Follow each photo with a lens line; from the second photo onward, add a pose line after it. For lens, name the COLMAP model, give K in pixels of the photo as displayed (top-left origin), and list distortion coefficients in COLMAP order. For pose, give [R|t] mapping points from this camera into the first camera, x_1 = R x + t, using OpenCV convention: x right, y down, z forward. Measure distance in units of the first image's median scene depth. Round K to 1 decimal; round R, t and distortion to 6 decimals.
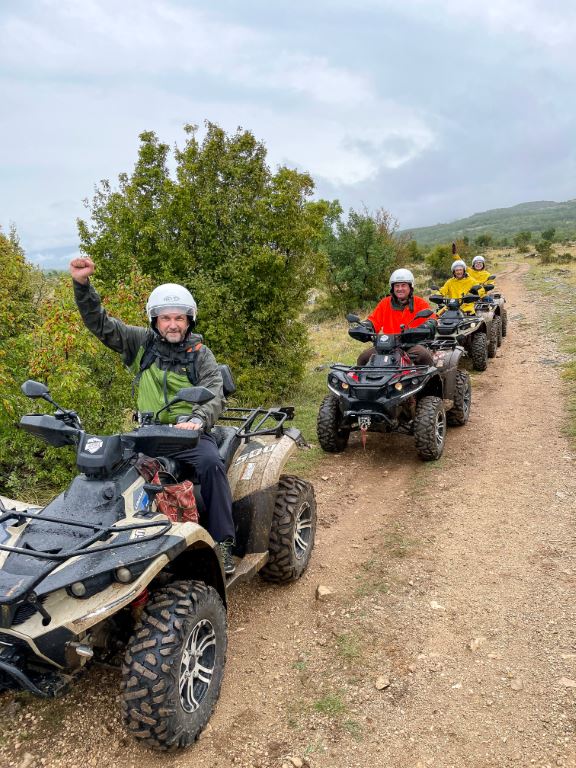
lens RADIAL K [[562.9, 0, 288.0], [0, 562.9, 384.0], [0, 0, 1]] dist [0.089383, -0.127943]
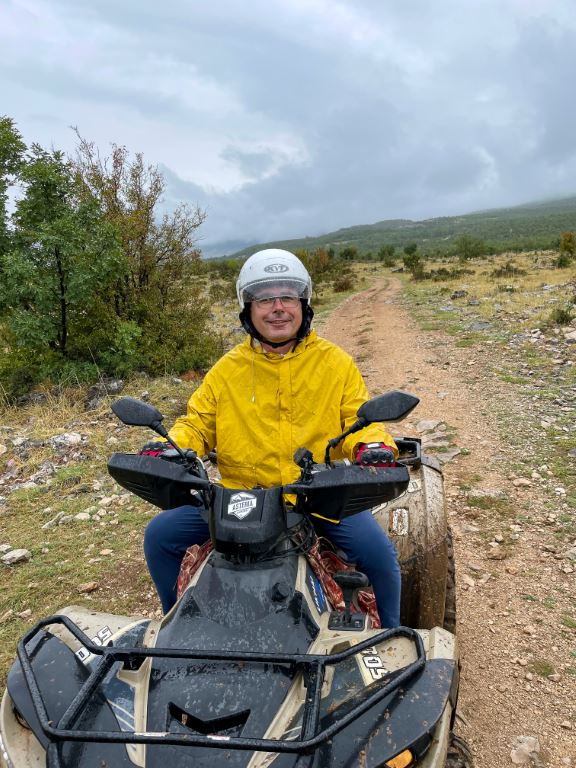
lens RADIAL K [[562.9, 0, 288.0], [0, 562.9, 384.0], [0, 0, 1]] dist [0.089383, -0.127943]
pose [[0.975641, -0.015275, 0.218841, -0.366485], [0.018425, 0.999754, -0.012360, -0.008477], [-0.218598, 0.016091, 0.975682, 0.361180]]
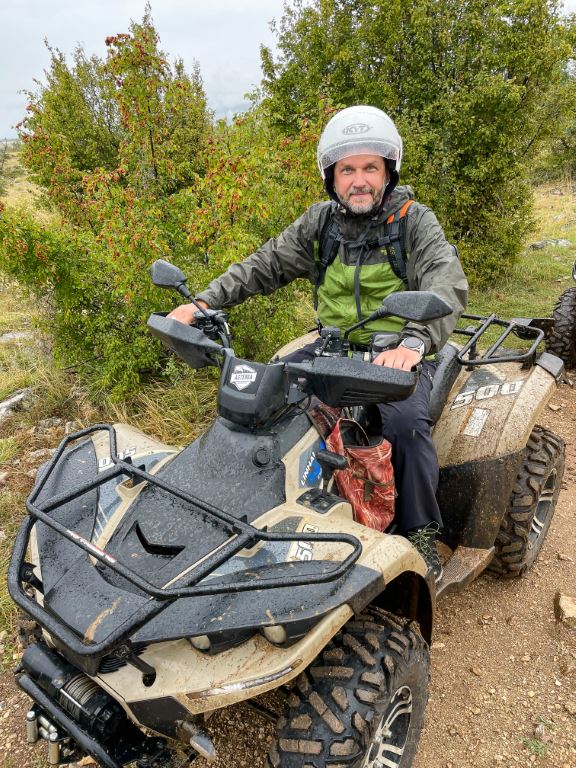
lens RADIAL K [[562.9, 0, 288.0], [0, 562.9, 384.0], [0, 0, 1]] dist [0.089383, -0.127943]
pose [[0.951692, 0.124429, -0.280713, -0.106313], [-0.057717, 0.970409, 0.234469, -0.027369], [0.301581, -0.206940, 0.930712, 0.383981]]
